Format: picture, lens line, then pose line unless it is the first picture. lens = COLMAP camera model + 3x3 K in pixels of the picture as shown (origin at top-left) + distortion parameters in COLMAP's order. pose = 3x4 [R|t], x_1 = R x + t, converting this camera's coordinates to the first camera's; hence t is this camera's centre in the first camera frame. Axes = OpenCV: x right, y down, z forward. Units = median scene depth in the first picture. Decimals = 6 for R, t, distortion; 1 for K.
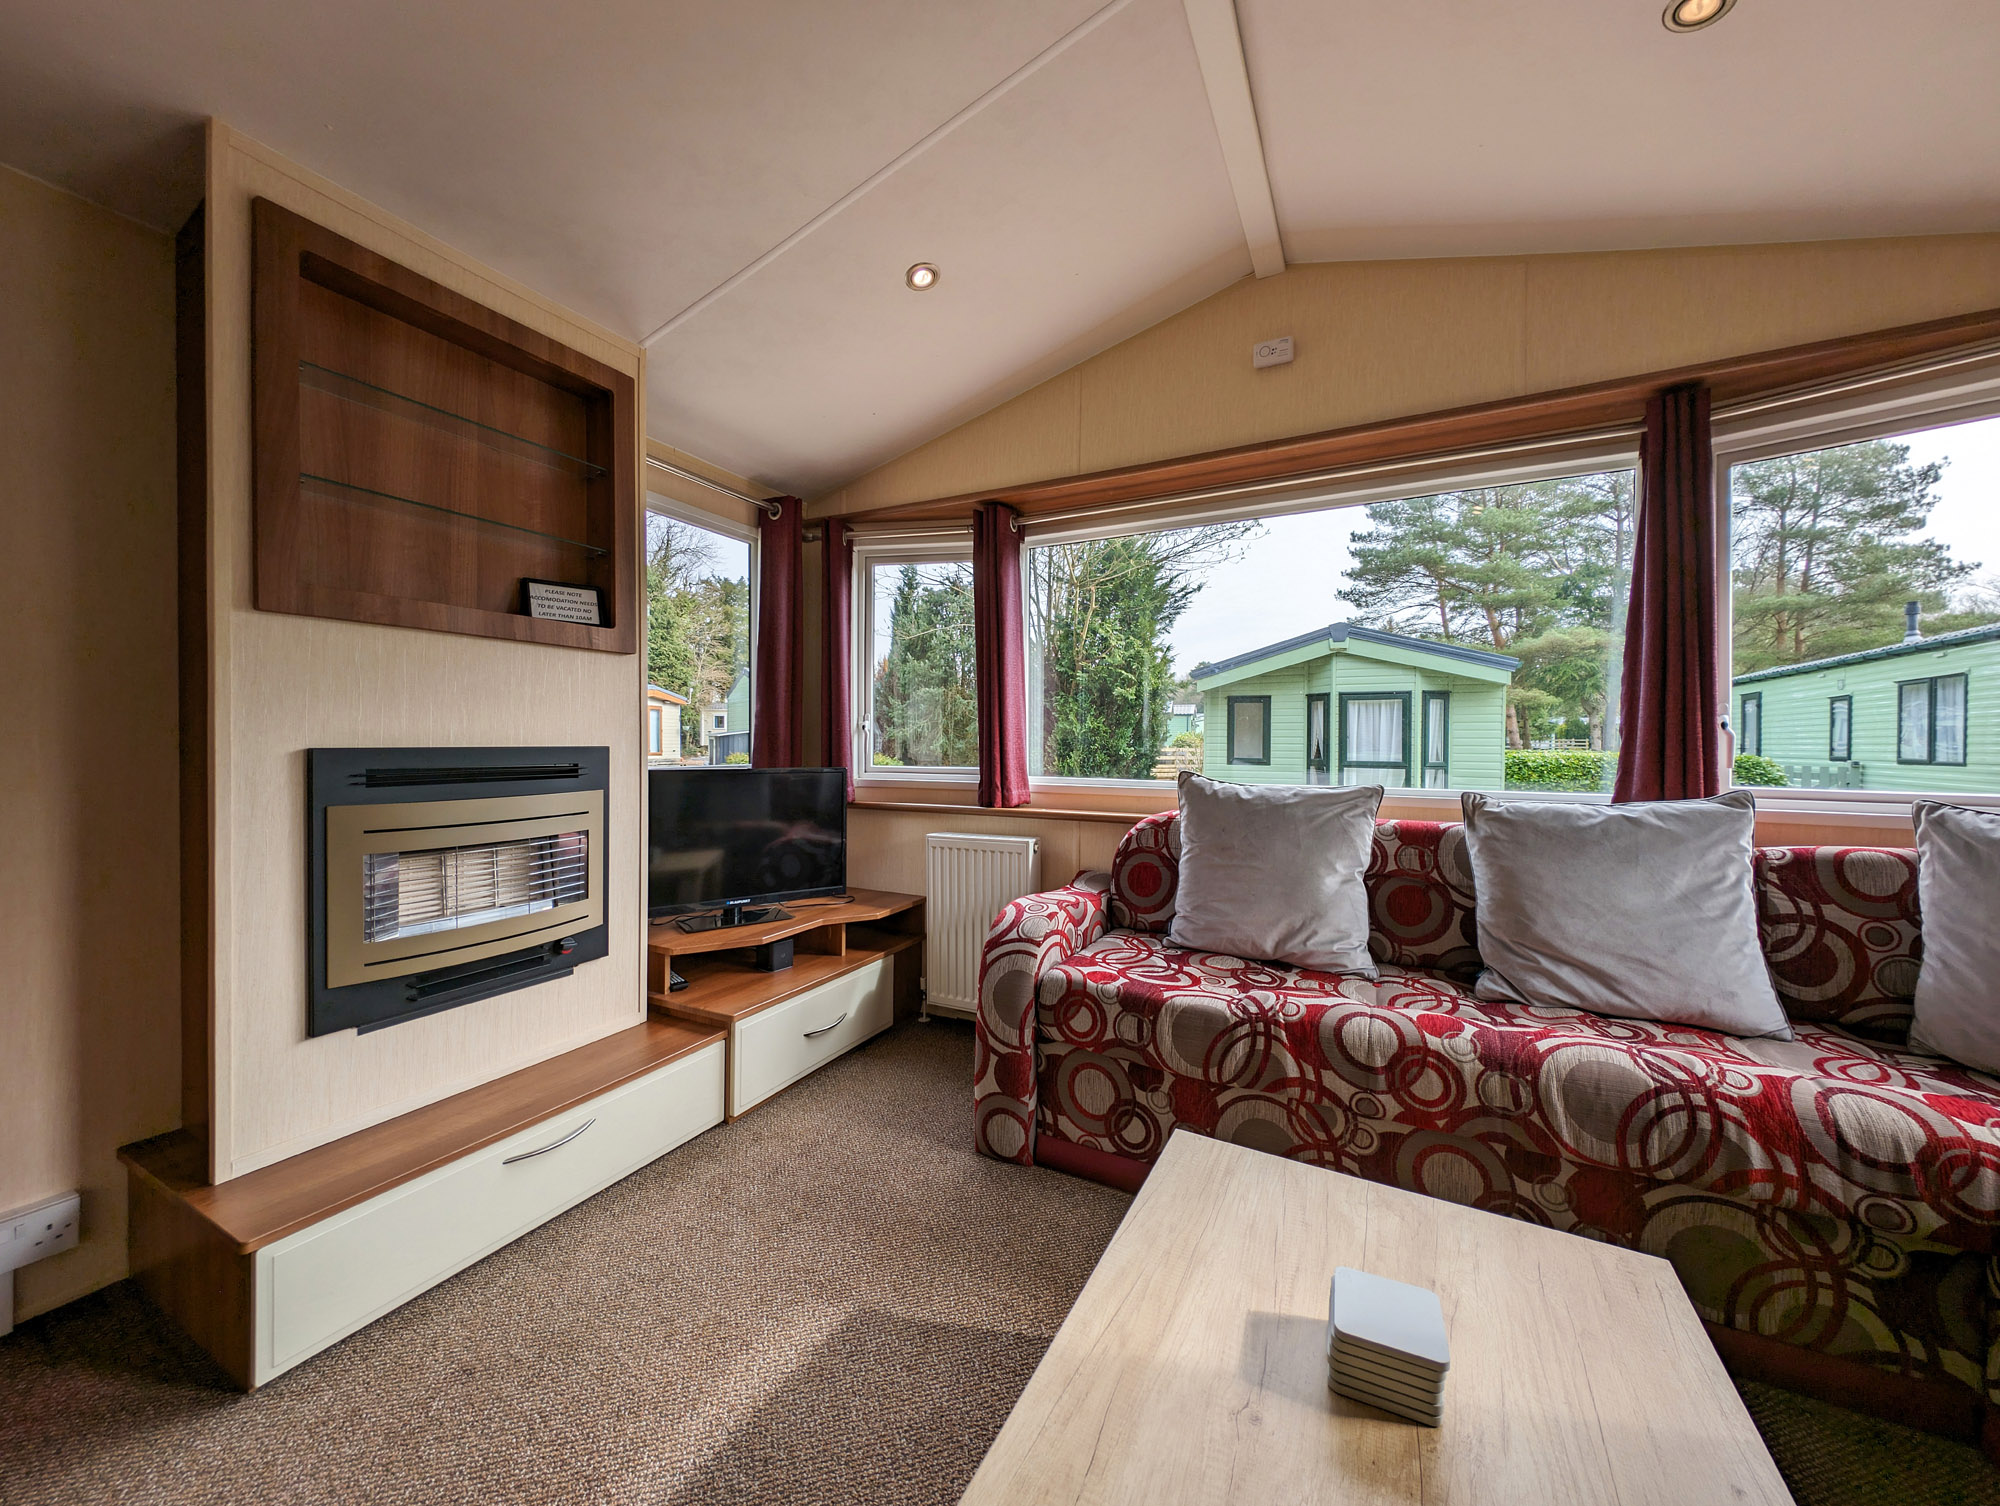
lens RADIAL K [[719.3, 0, 1005.8], [0, 719.3, 744.5], [0, 0, 1]] dist [0.007343, -0.003843]
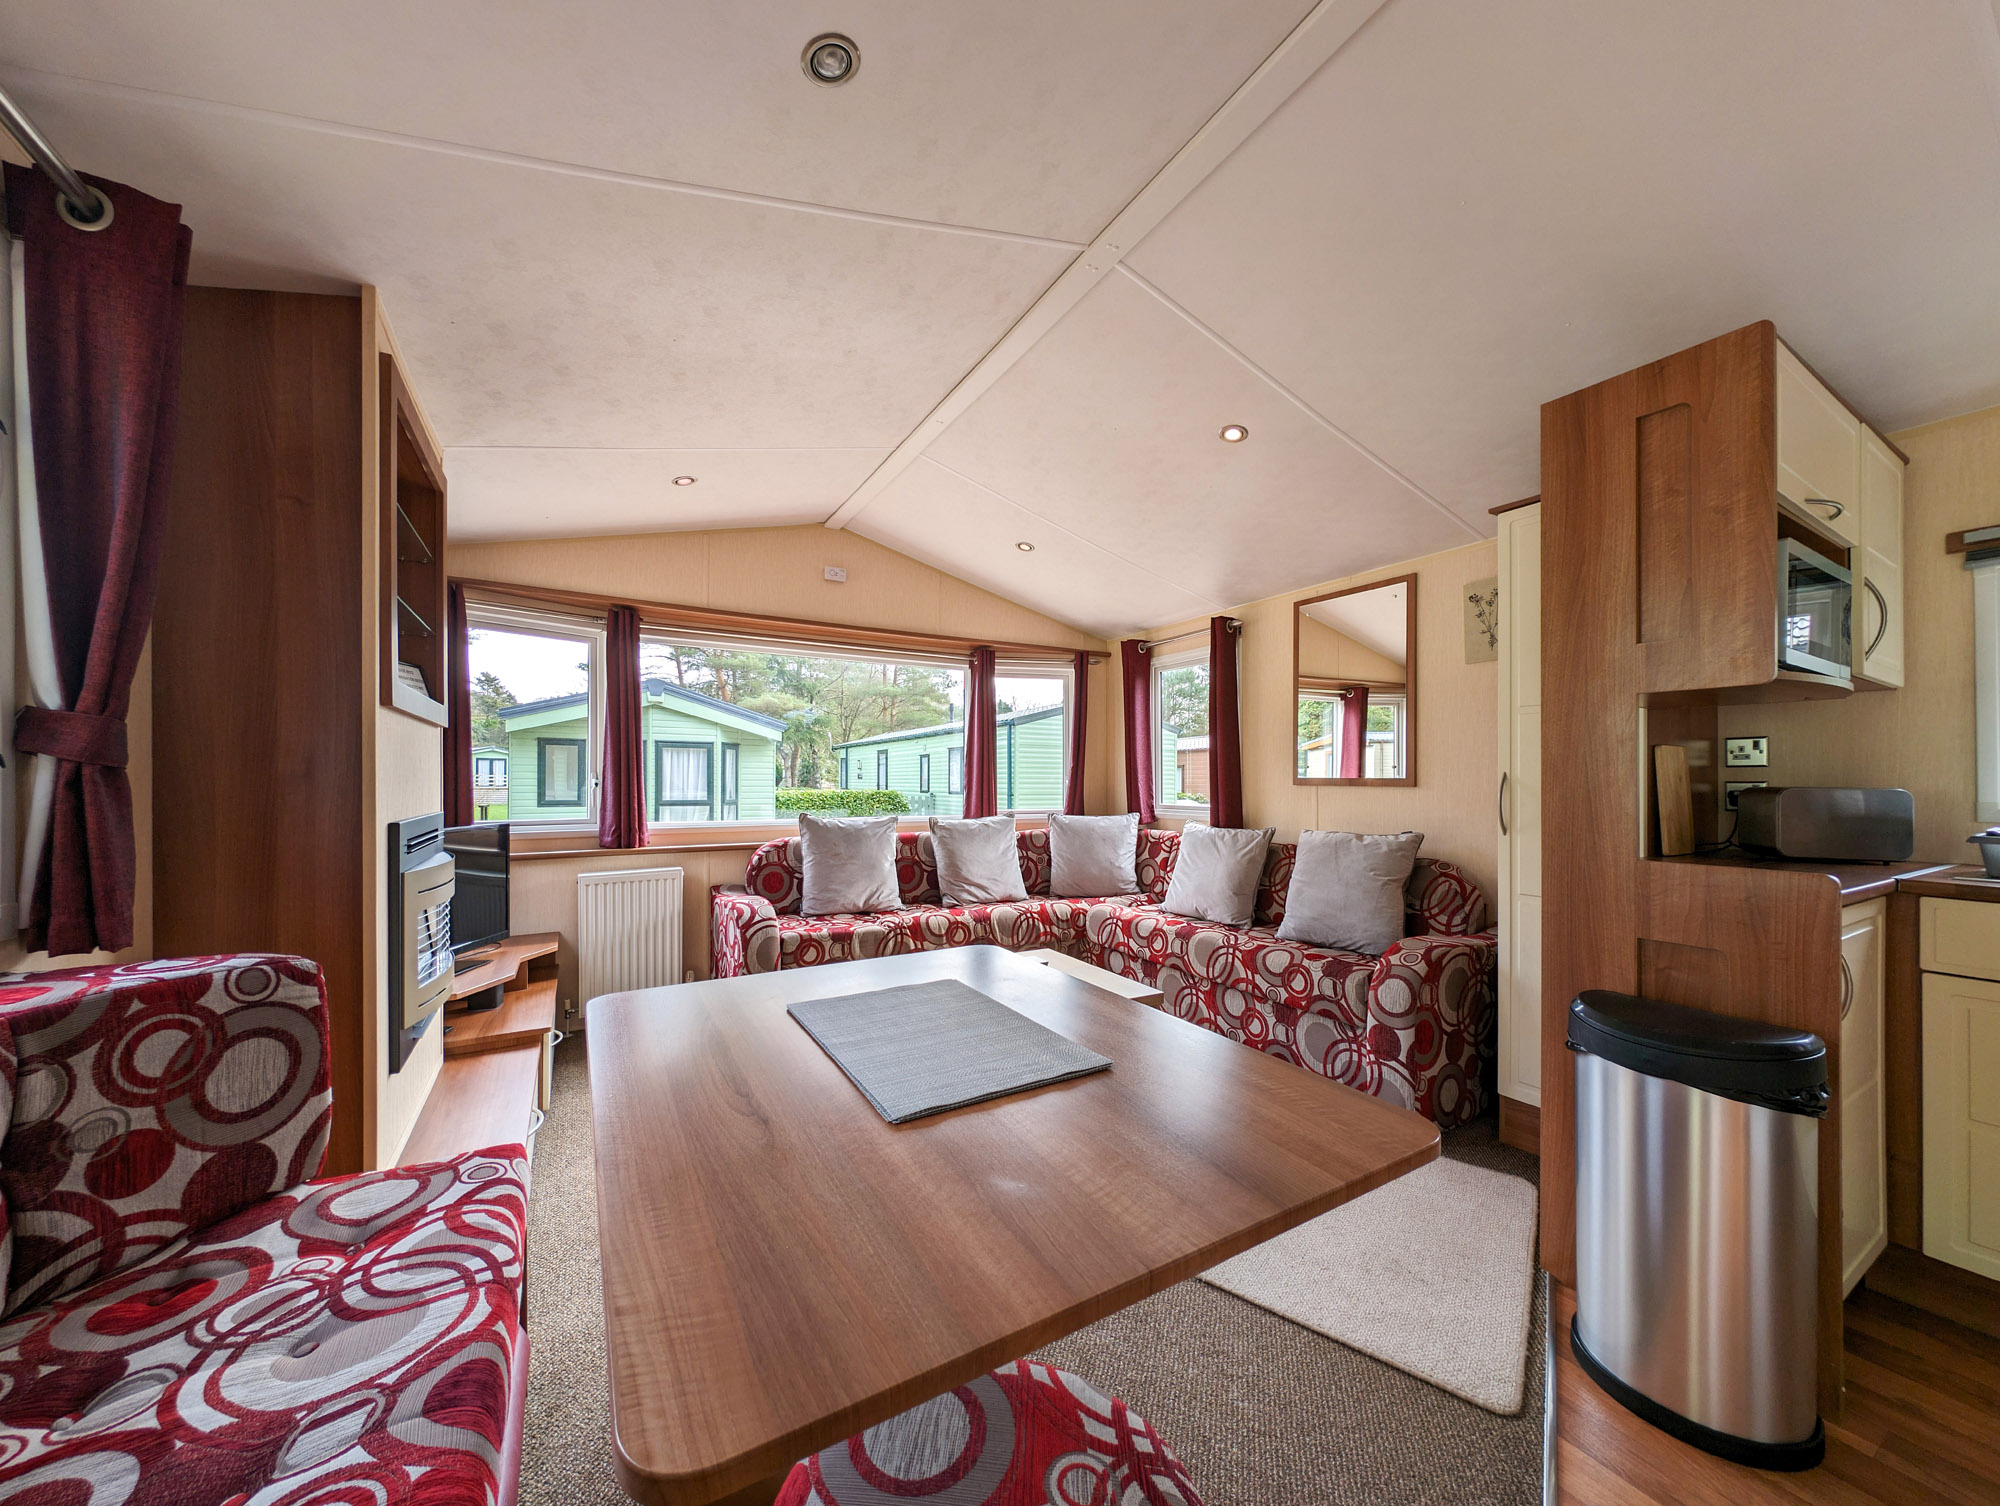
lens RADIAL K [[714.8, 0, 989.1], [0, 714.8, 777.3], [0, 0, 1]] dist [-0.001839, -0.000099]
pose [[0.547286, -0.000098, 0.836946, -1.038472], [0.004226, 0.999988, -0.002646, -0.045854], [-0.836935, 0.004985, 0.547280, -0.313131]]
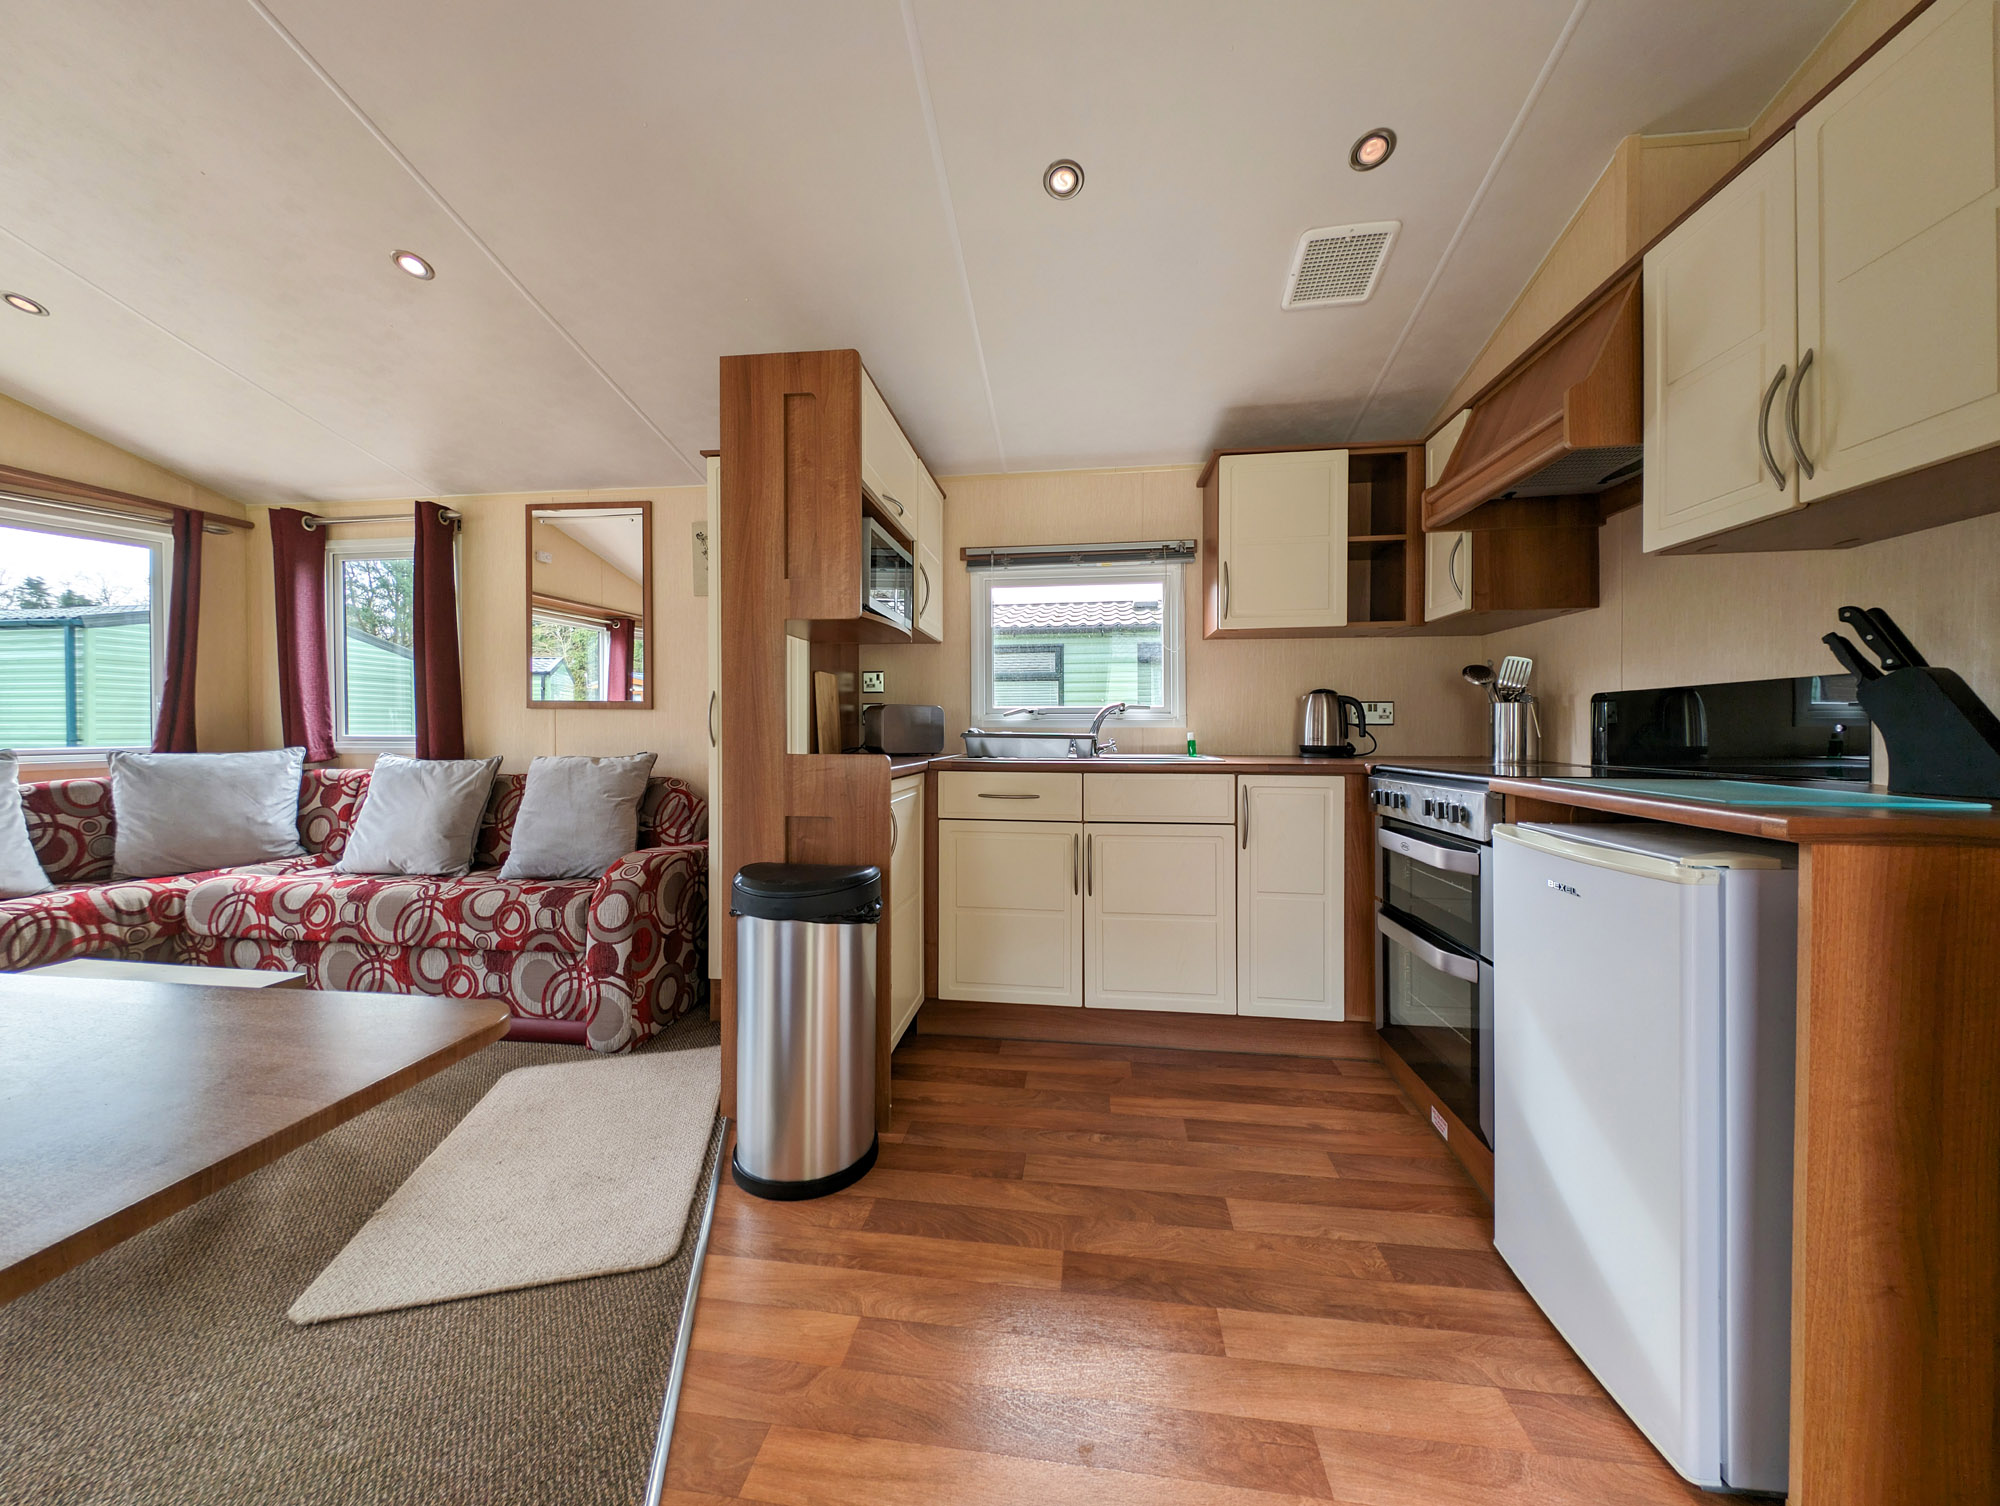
lens RADIAL K [[716.9, 0, 1000.1], [0, 716.9, 731.3], [0, 0, 1]] dist [-0.000542, -0.000290]
pose [[-0.342541, -0.012987, 0.939413, -1.007057], [0.000345, 0.999903, 0.013949, 0.003215], [-0.939503, 0.005102, -0.342504, -0.424105]]
